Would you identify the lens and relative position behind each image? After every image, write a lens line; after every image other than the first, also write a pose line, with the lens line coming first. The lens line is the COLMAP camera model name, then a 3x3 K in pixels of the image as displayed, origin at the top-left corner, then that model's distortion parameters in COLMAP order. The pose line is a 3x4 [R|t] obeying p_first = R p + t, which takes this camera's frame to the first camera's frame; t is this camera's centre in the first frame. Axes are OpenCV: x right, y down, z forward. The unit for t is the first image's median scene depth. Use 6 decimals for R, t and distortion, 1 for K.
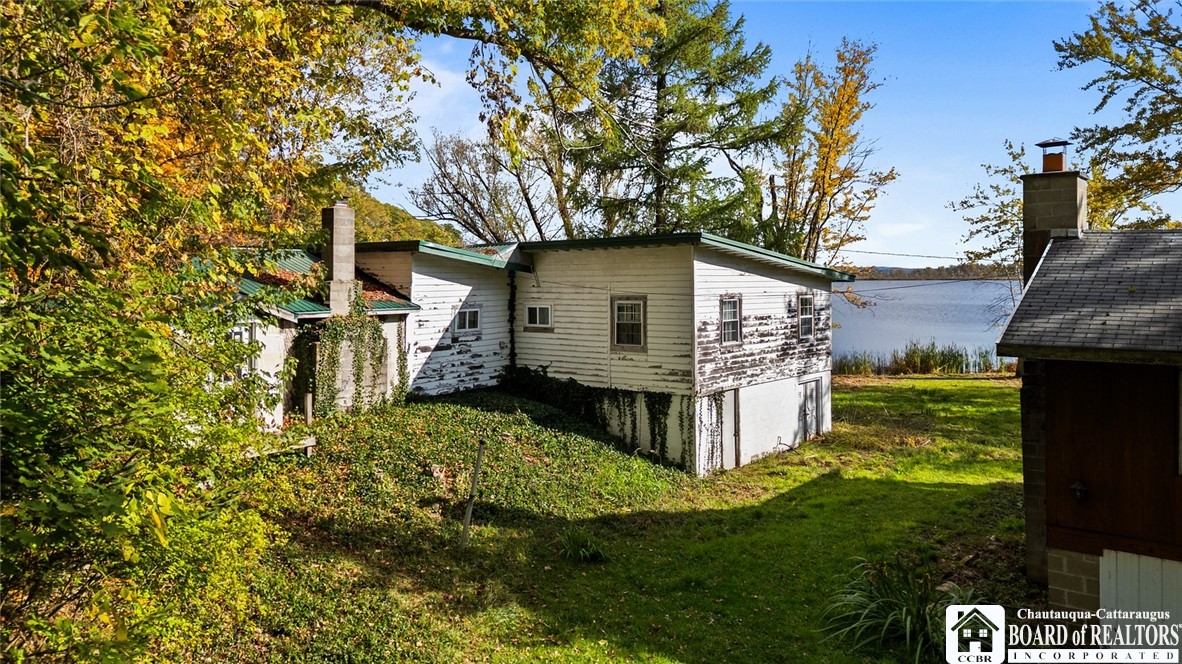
lens RADIAL K [[840.3, 0, 593.5], [0, 840.3, 235.2], [0, 0, 1]] dist [0.071988, -0.000518]
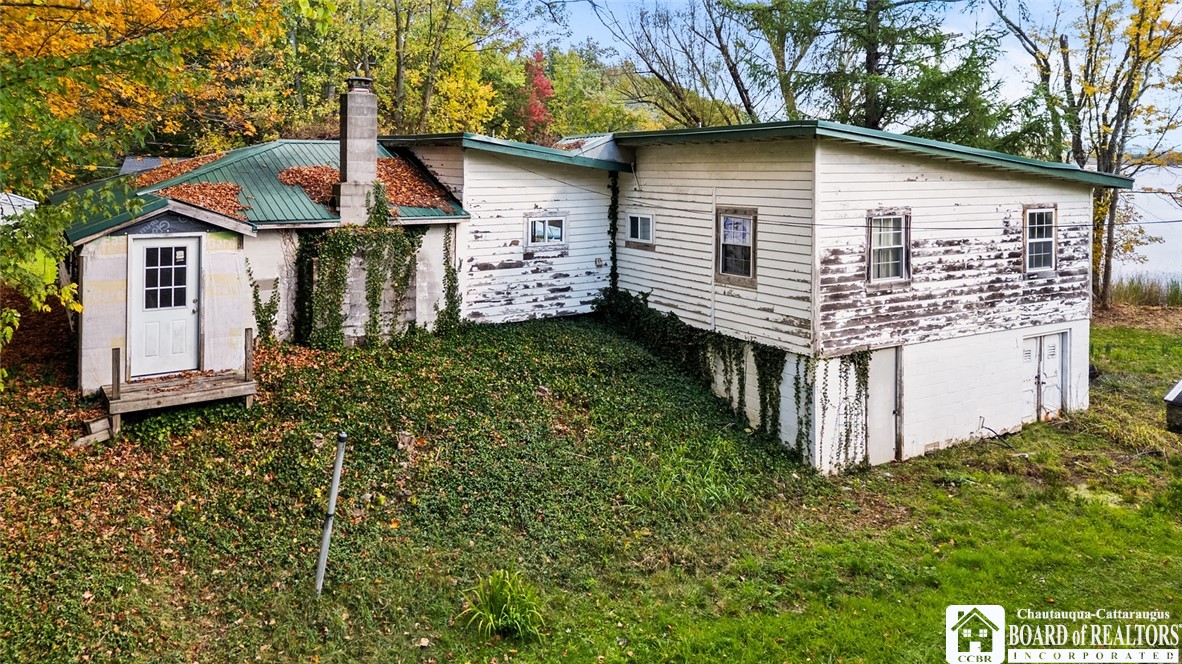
lens RADIAL K [[852.4, 0, 589.2], [0, 852.4, 146.1], [0, 0, 1]] dist [0.008164, 0.005121]
pose [[0.933534, 0.000728, -0.358487, 0.183943], [0.011422, 0.999430, 0.031775, -0.005151], [0.358306, -0.033758, 0.932994, 0.271682]]
